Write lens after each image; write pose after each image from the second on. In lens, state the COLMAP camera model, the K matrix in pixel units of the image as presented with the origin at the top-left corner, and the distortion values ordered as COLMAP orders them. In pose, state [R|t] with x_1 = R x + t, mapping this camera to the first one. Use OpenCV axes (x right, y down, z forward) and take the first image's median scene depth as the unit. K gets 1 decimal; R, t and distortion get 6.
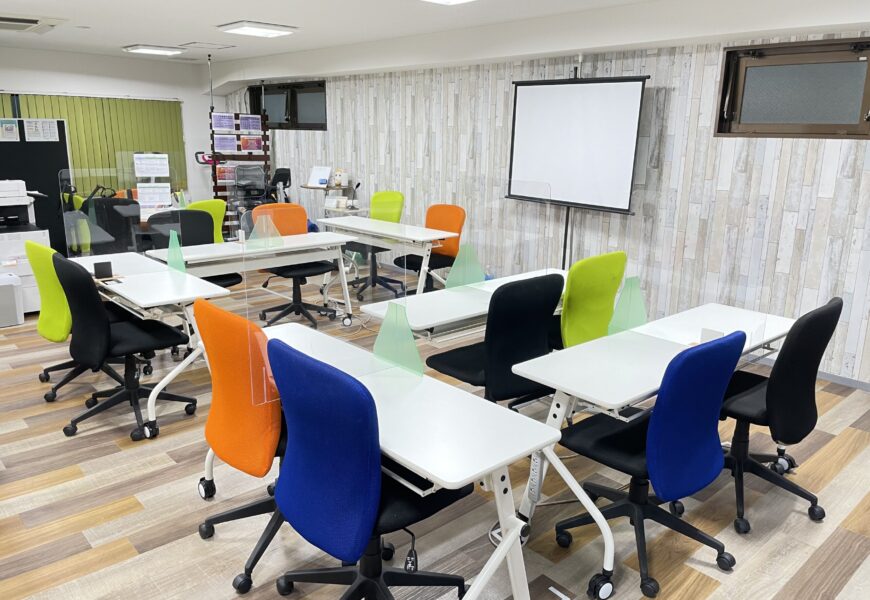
lens RADIAL K [[658.5, 0, 435.0], [0, 658.5, 300.0], [0, 0, 1]] dist [0.092711, -0.126147]
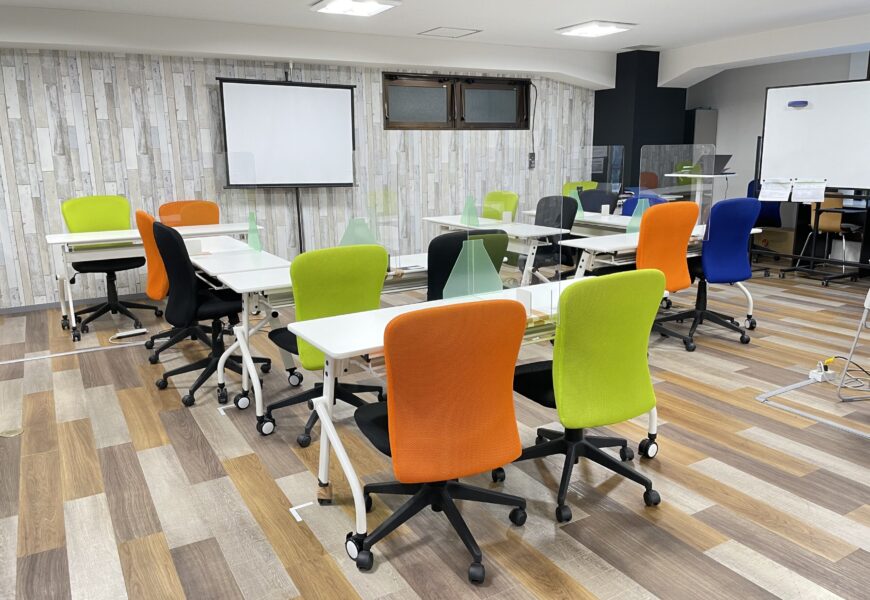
lens RADIAL K [[658.5, 0, 435.0], [0, 658.5, 300.0], [0, 0, 1]] dist [0.092711, -0.126147]
pose [[0.212491, -0.234634, 0.948575, -0.982297], [0.257172, 0.949950, 0.177364, -0.102040], [-0.942714, 0.206259, 0.262197, 0.516920]]
